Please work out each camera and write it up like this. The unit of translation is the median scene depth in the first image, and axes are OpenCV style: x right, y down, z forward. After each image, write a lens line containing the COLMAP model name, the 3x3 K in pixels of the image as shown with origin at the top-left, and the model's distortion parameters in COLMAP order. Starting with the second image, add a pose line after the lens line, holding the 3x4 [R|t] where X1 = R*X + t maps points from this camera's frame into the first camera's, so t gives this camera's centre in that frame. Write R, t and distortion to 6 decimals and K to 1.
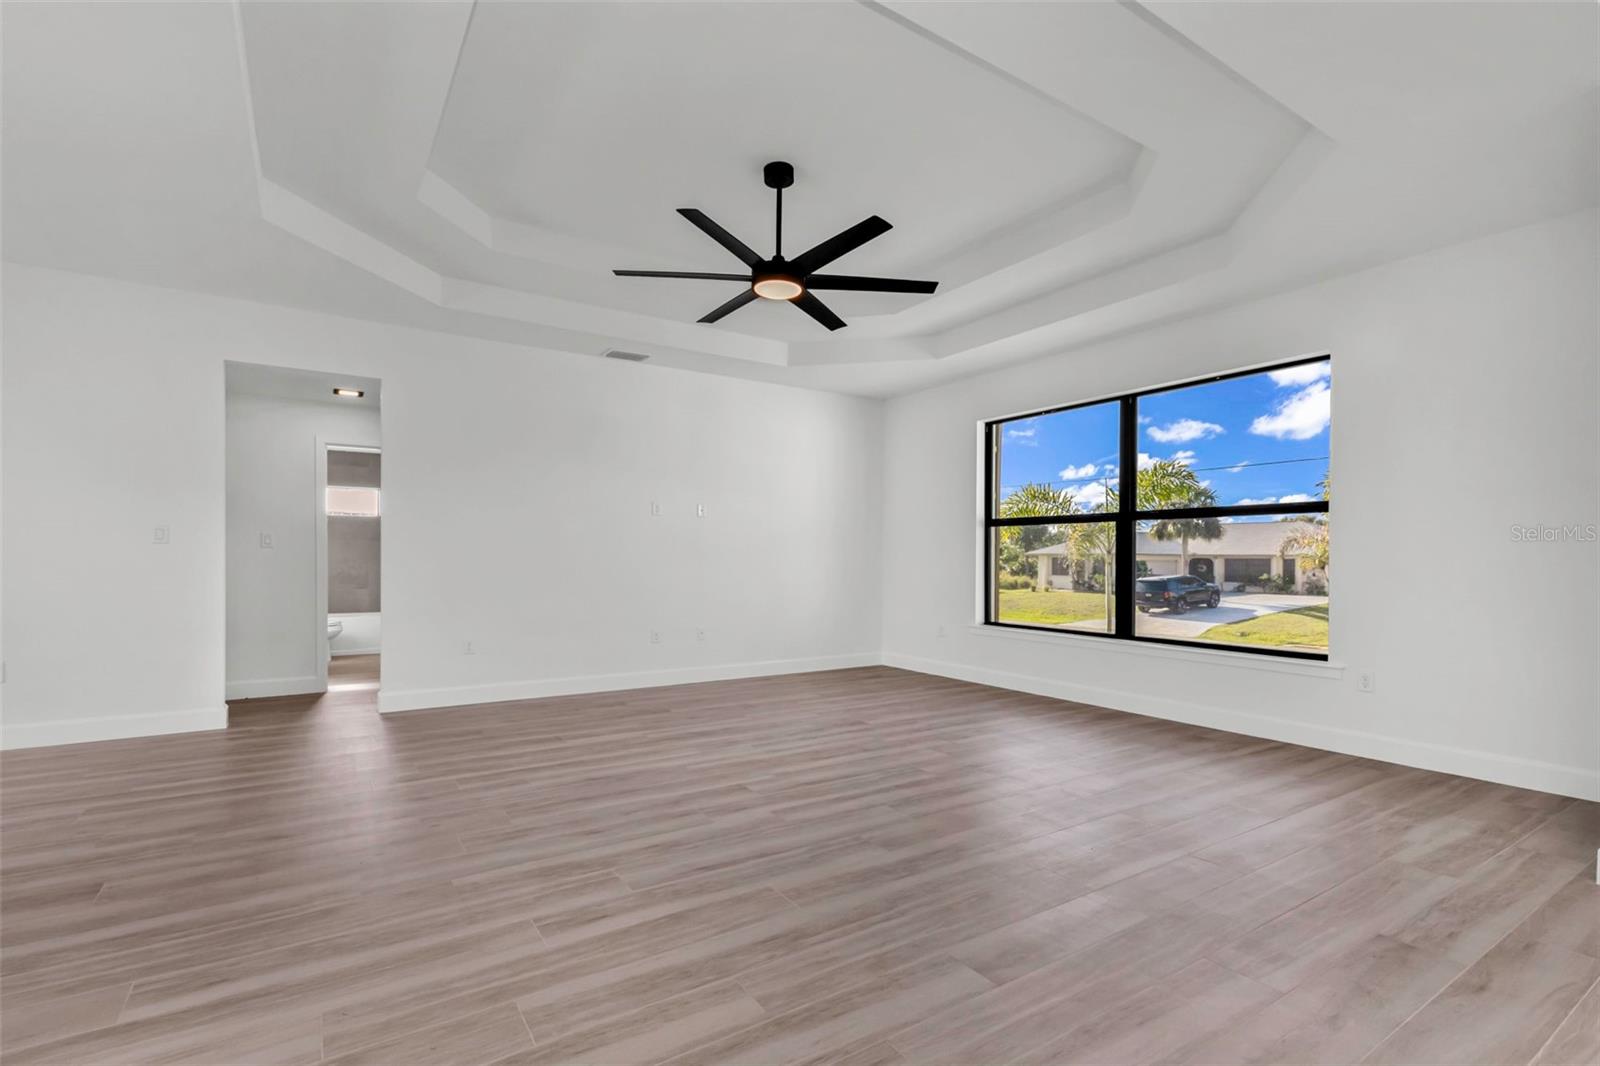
lens RADIAL K [[715.4, 0, 803.4], [0, 715.4, 572.8], [0, 0, 1]] dist [0.001508, 0.000010]
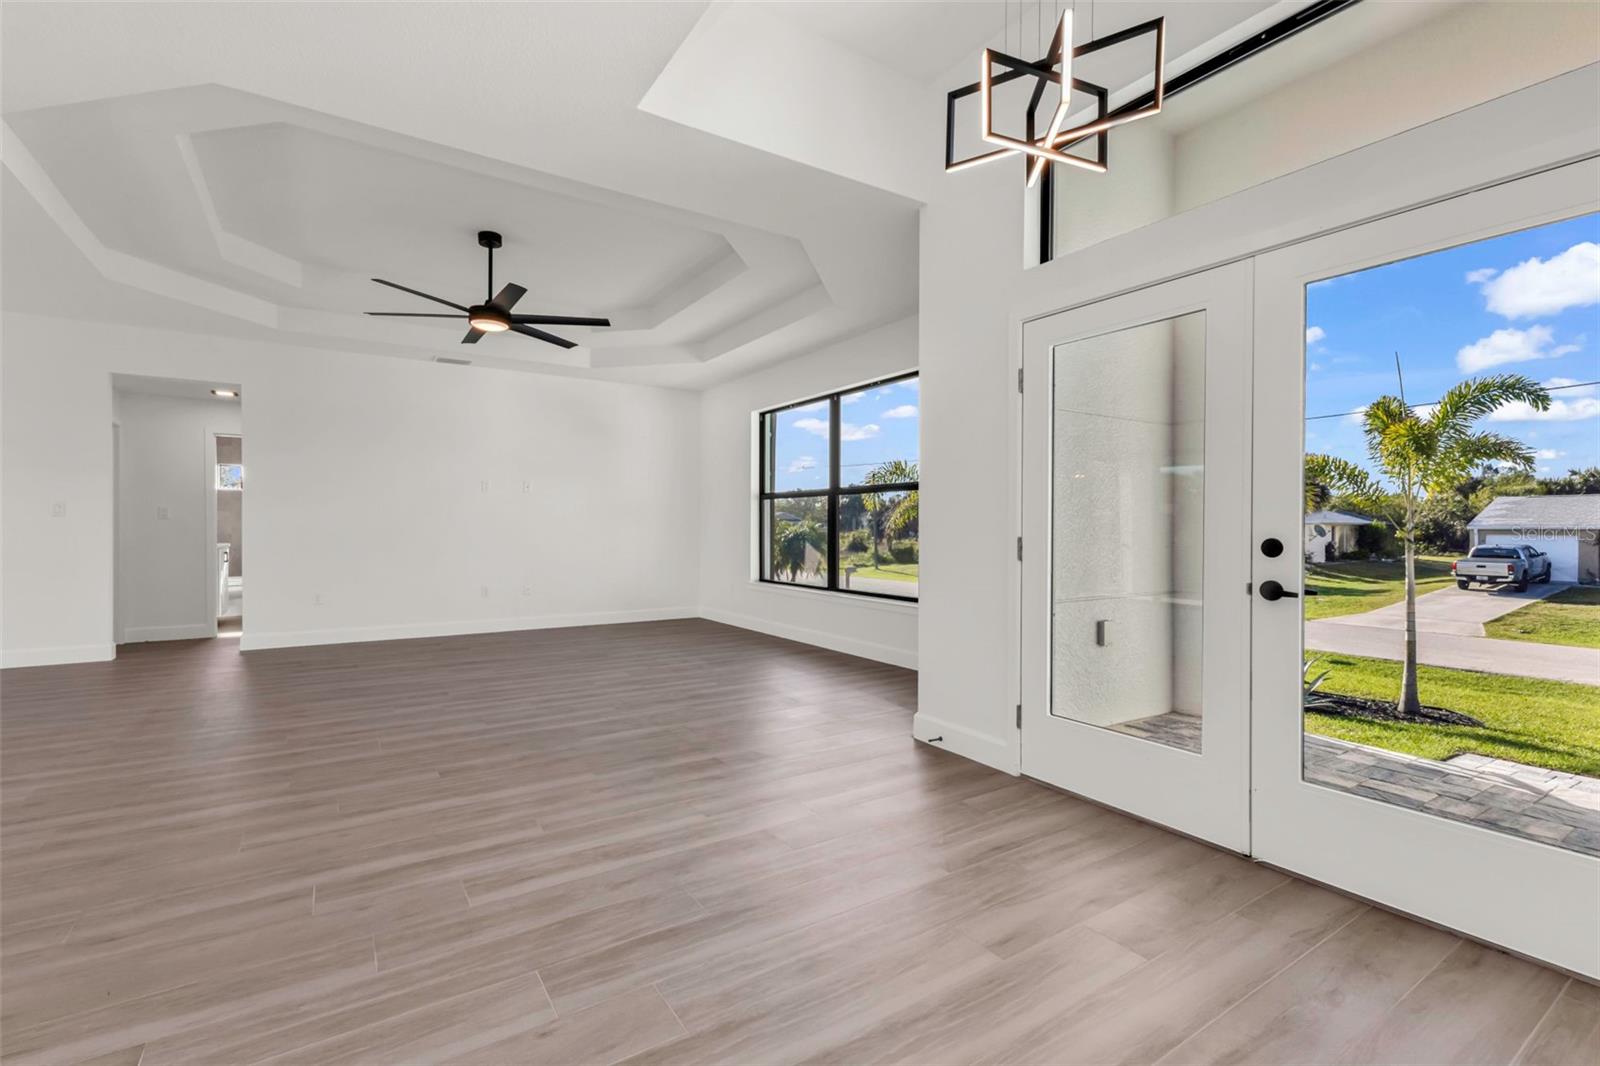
lens RADIAL K [[708.9, 0, 773.2], [0, 708.9, 538.1], [0, 0, 1]] dist [0.002344, 0.000397]
pose [[0.999818, -0.002539, -0.018892, 0.335446], [0.002453, 0.999987, -0.004577, 0.005758], [0.018903, 0.004530, 0.999811, -0.204503]]
